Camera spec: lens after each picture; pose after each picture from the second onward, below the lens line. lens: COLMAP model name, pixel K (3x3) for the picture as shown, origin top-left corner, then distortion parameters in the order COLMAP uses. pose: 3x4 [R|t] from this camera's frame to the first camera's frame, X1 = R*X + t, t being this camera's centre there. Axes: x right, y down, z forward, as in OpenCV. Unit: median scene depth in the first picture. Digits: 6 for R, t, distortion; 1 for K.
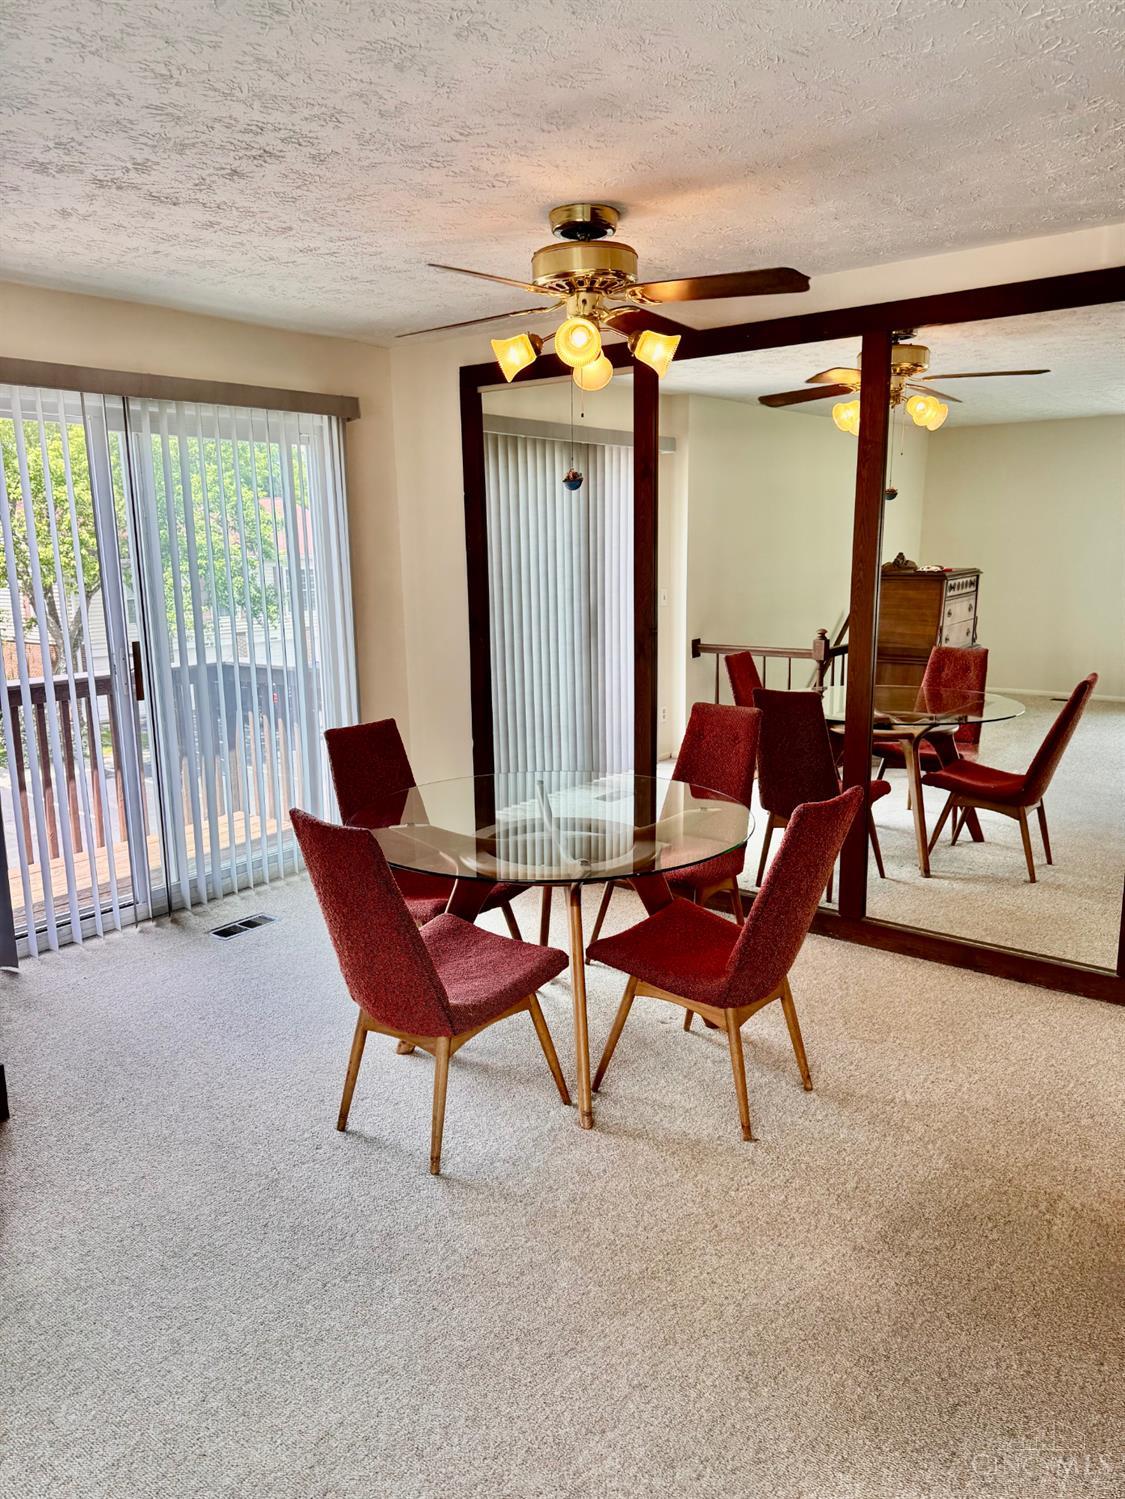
lens RADIAL K [[1071.8, 0, 573.7], [0, 1071.8, 749.1], [0, 0, 1]] dist [0.196250, -0.370826]
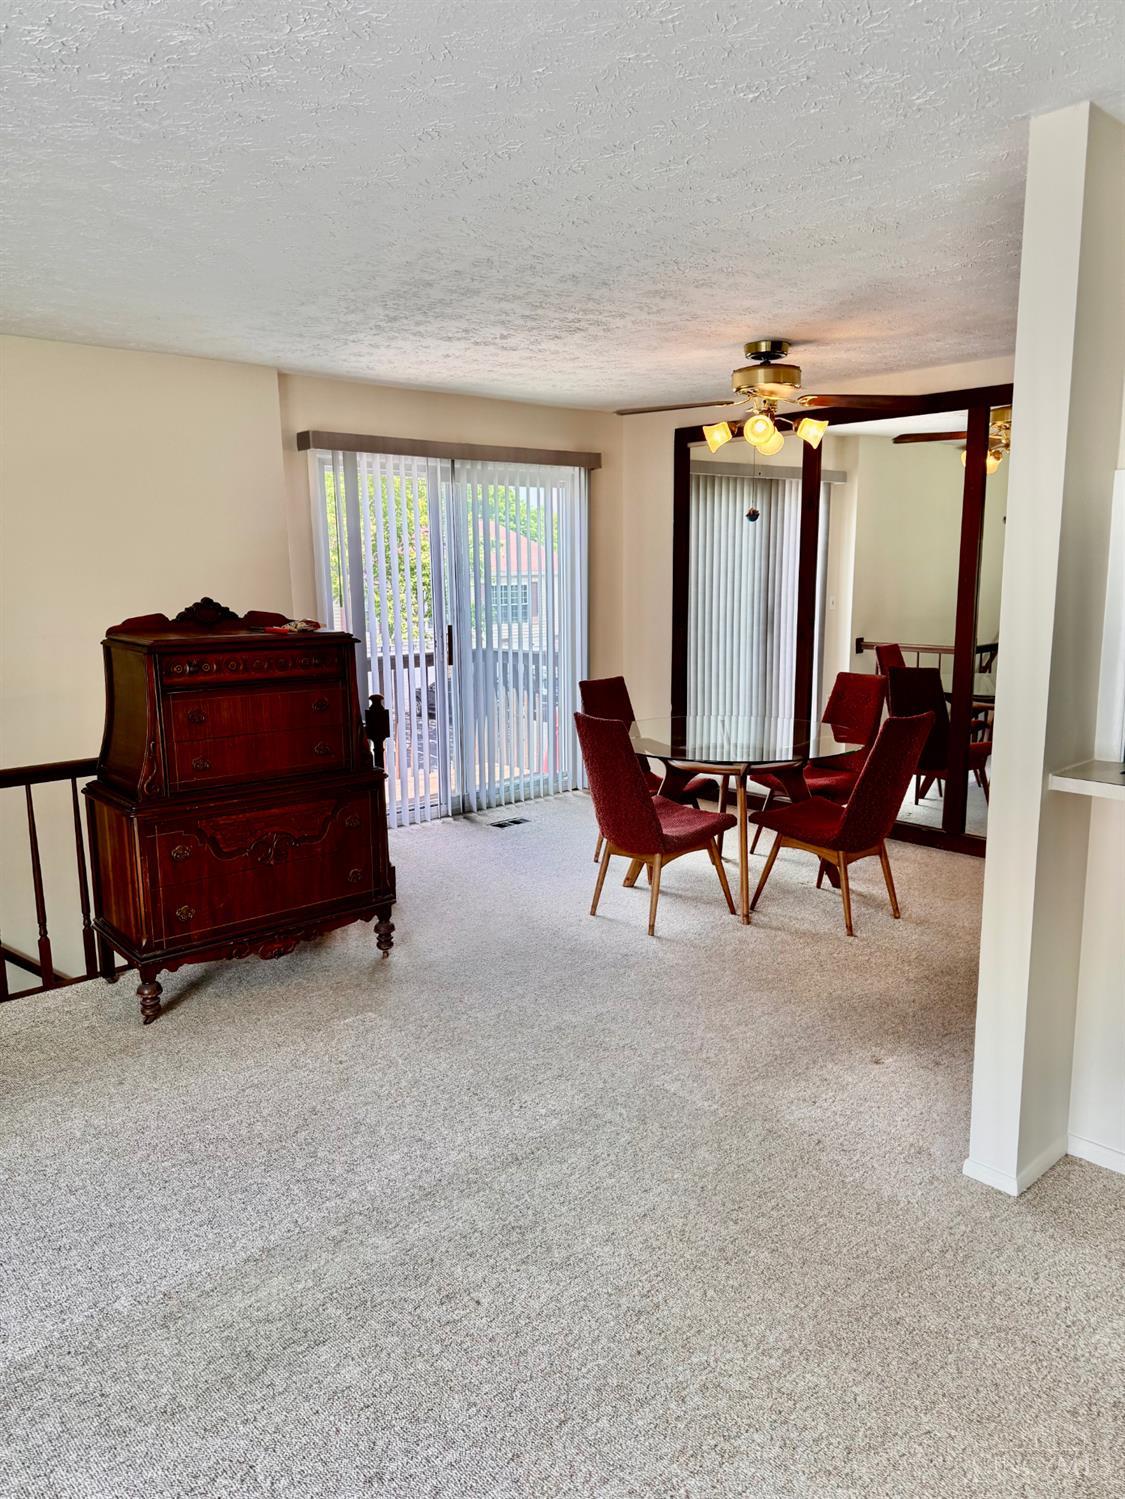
lens RADIAL K [[1071.8, 0, 573.7], [0, 1071.8, 749.1], [0, 0, 1]] dist [0.196250, -0.370826]
pose [[0.985117, 0.033913, -0.168507, 0.018276], [-0.036681, 0.999238, -0.013335, 0.100631], [0.167926, 0.019318, 0.985610, -0.489323]]
